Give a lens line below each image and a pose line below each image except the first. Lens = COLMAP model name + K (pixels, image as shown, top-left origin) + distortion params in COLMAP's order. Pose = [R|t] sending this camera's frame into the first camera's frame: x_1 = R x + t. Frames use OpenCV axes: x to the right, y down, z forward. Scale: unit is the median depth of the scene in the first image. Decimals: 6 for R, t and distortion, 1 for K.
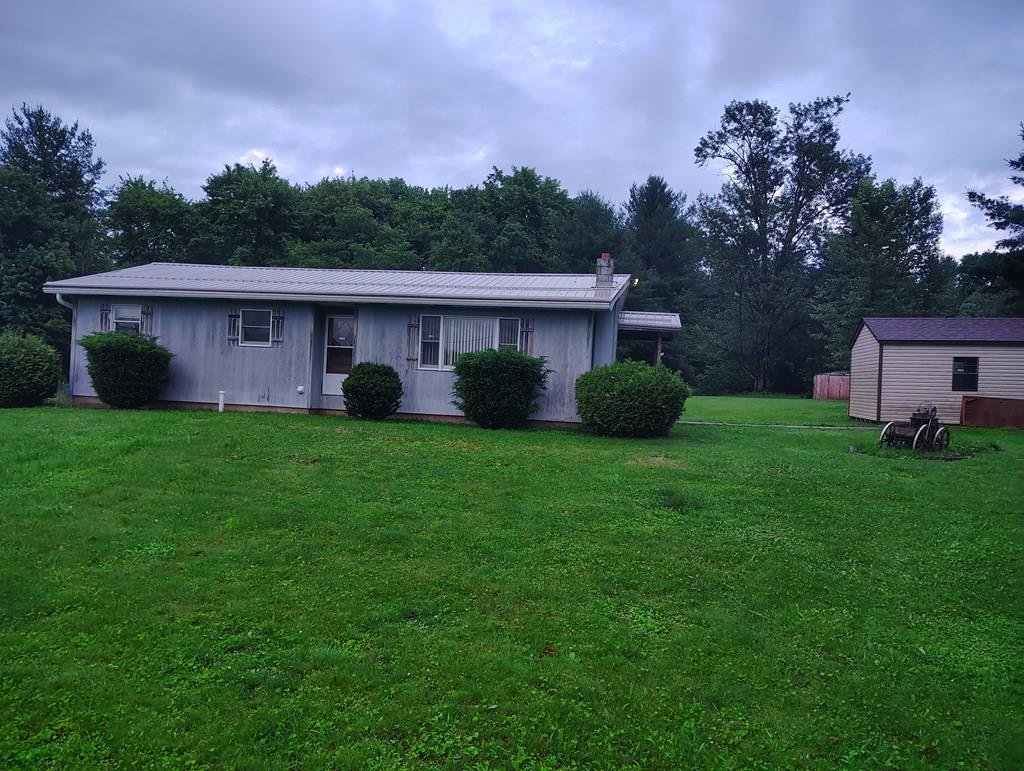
lens RADIAL K [[701.4, 0, 512.0], [0, 701.4, 385.5], [0, 0, 1]] dist [0.007042, -0.002701]
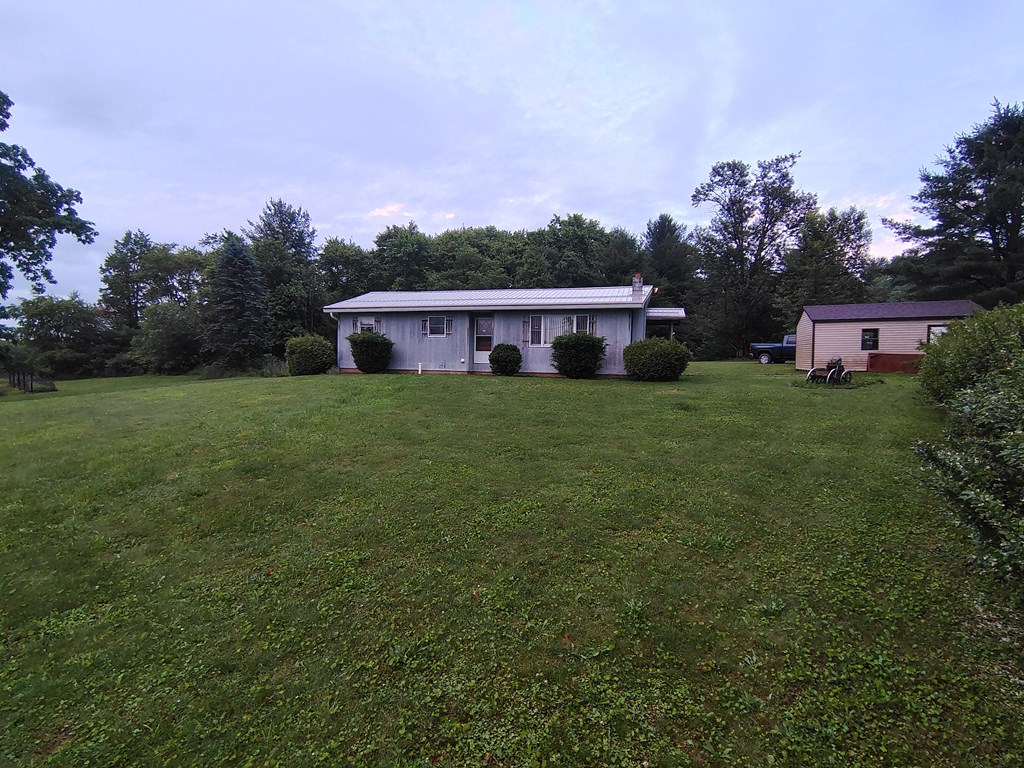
lens RADIAL K [[477.8, 0, 506.9], [0, 477.8, 378.9], [0, 0, 1]] dist [-0.041912, 0.035920]
pose [[0.992055, -0.025087, -0.123280, -0.015213], [0.029523, 0.998976, 0.034287, 0.004688], [0.122294, -0.037654, 0.991779, -0.061218]]
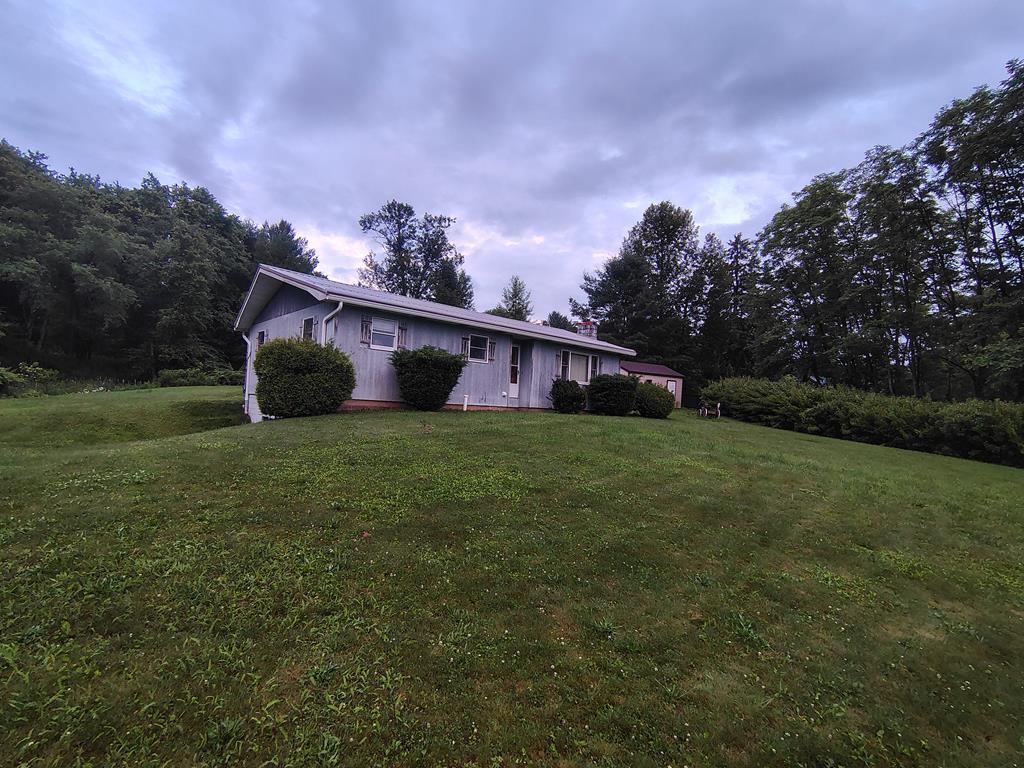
lens RADIAL K [[477.8, 0, 506.9], [0, 477.8, 378.9], [0, 0, 1]] dist [-0.041912, 0.035920]
pose [[0.619551, 0.021313, 0.784667, -0.368291], [-0.032440, 0.999473, -0.001534, -0.008287], [-0.784286, -0.024504, 0.619916, 0.130905]]
